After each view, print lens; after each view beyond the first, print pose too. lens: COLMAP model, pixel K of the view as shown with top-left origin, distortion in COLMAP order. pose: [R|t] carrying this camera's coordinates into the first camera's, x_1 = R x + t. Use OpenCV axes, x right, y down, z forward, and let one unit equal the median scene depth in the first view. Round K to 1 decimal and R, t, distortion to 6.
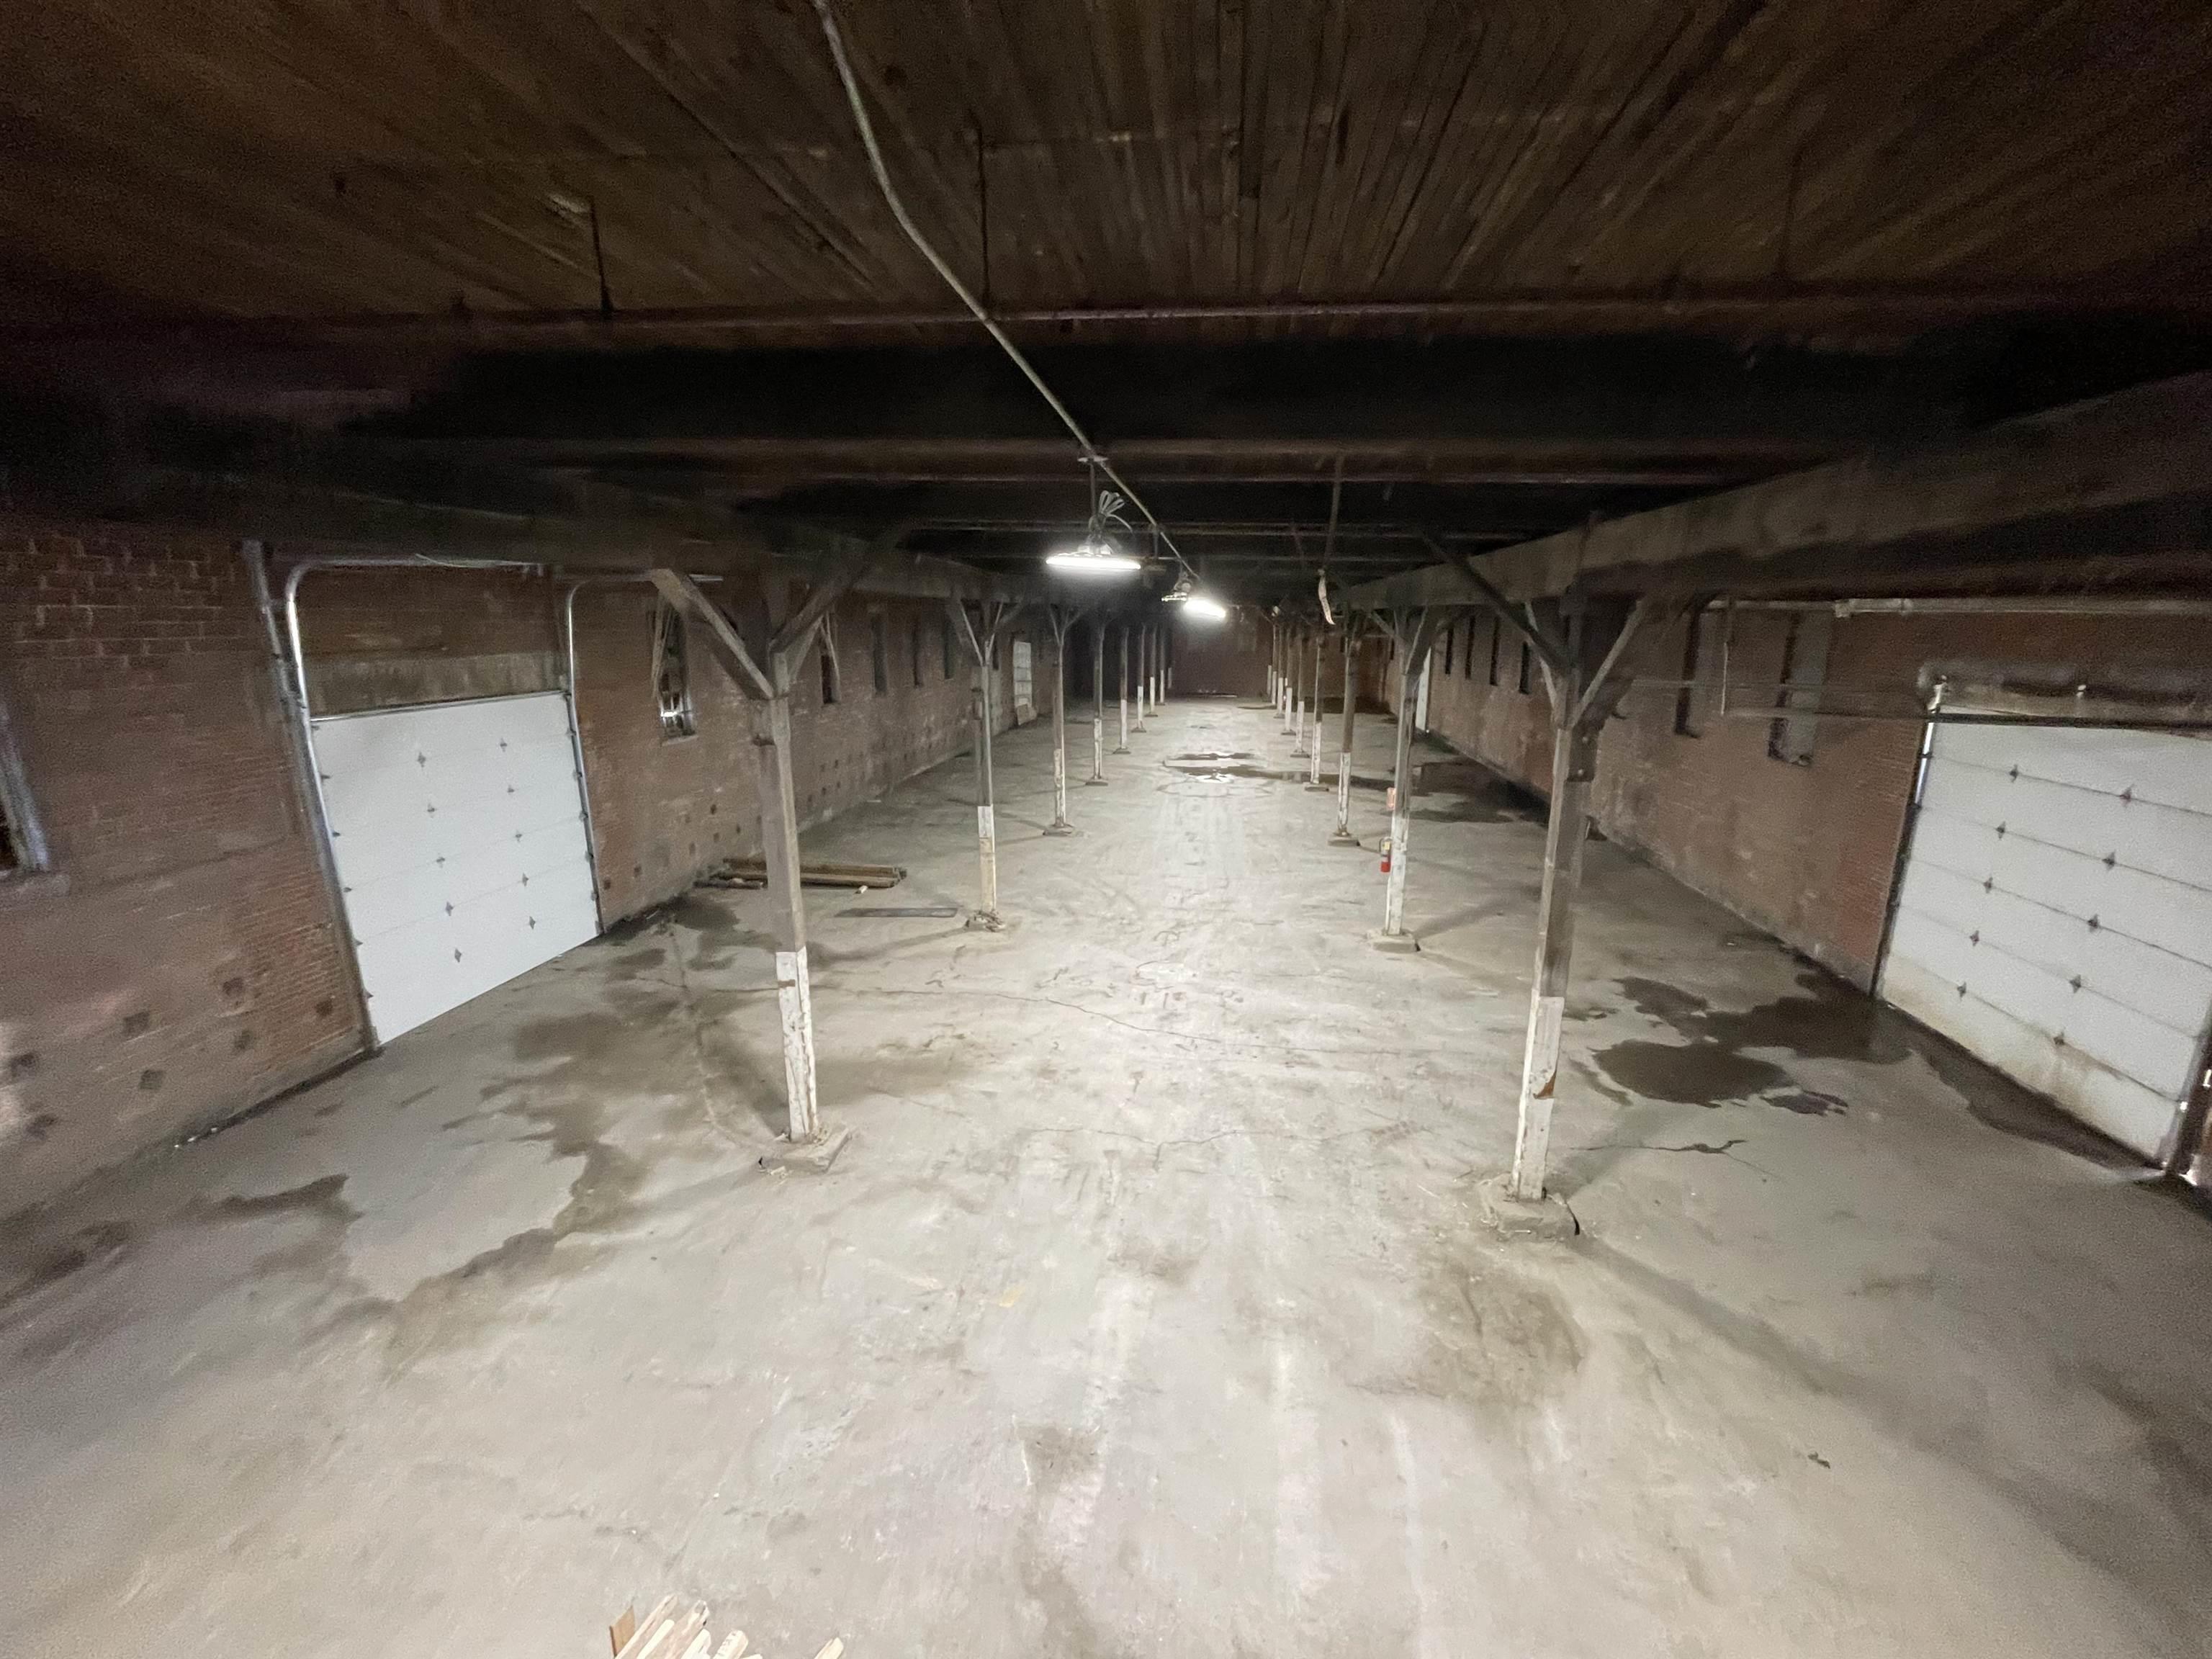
lens RADIAL K [[889.8, 0, 1106.9], [0, 889.8, 831.7], [0, 0, 1]] dist [-0.005465, 0.002695]
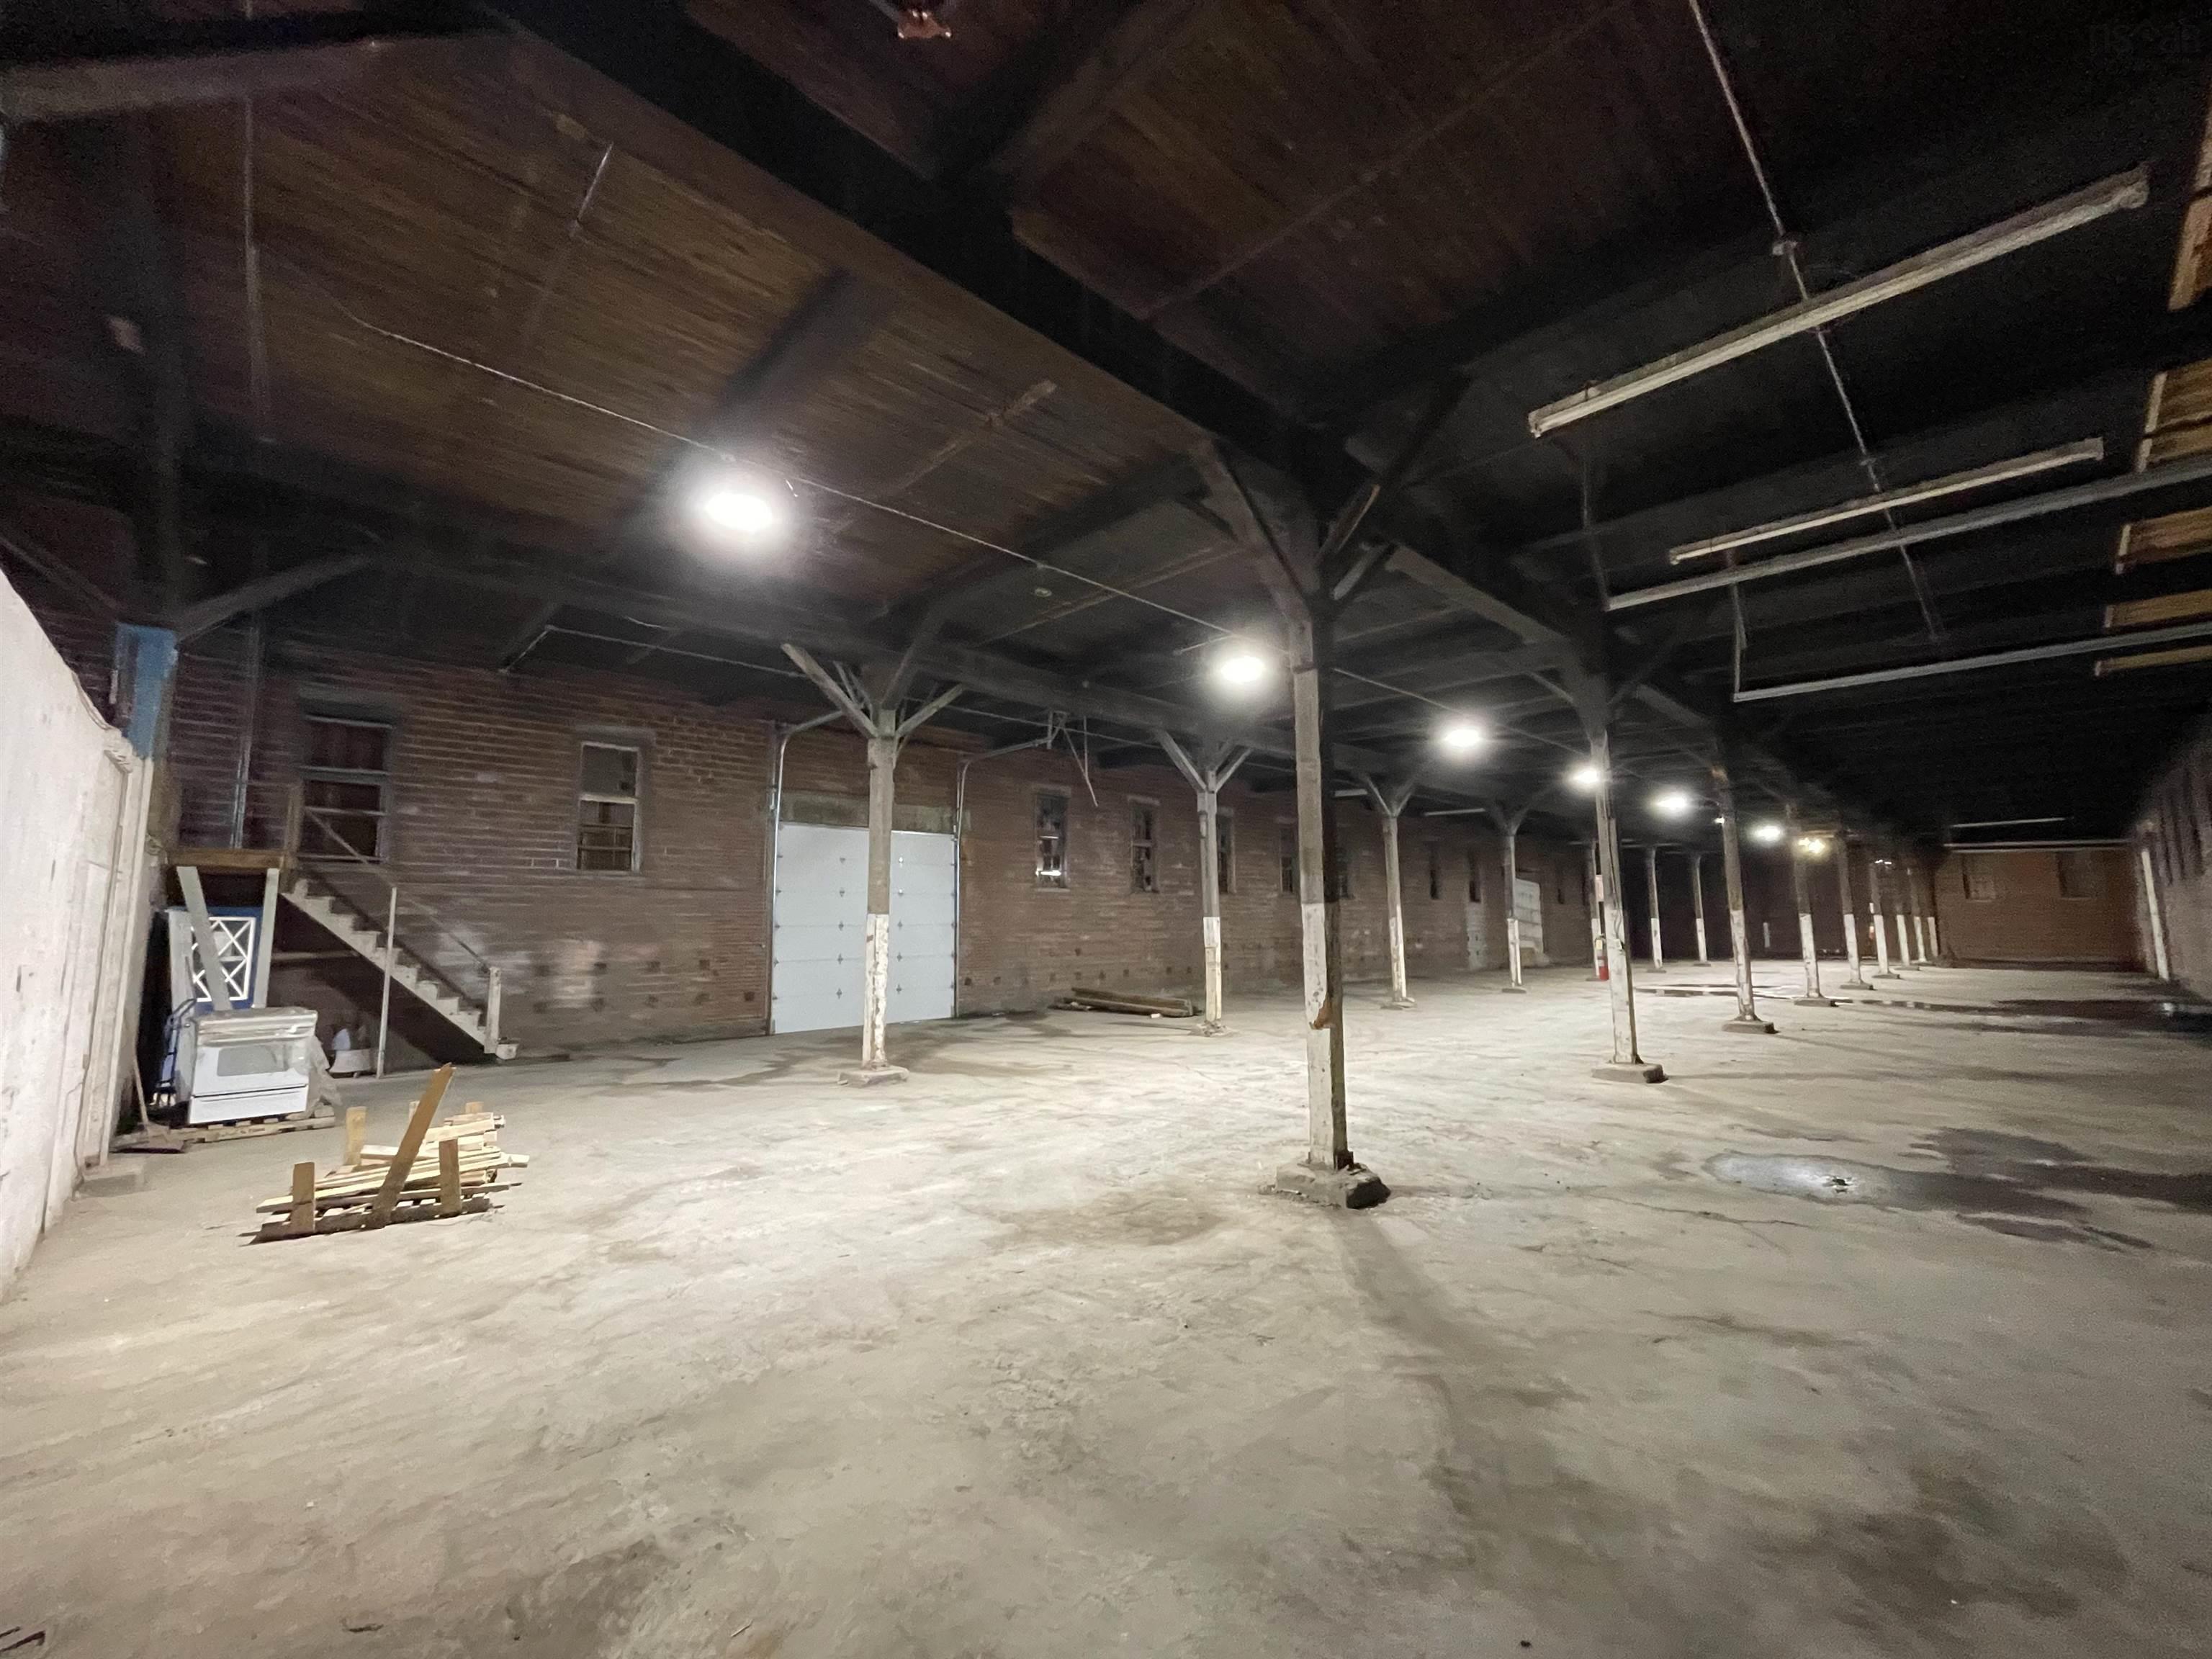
lens RADIAL K [[889.8, 0, 1108.5], [0, 889.8, 828.9], [0, 0, 1]] dist [-0.005465, 0.002695]
pose [[0.782396, -0.074773, -0.618276, 0.641136], [-0.136557, 0.948009, -0.287455, 0.284909], [0.607625, 0.309334, 0.731508, 0.126142]]
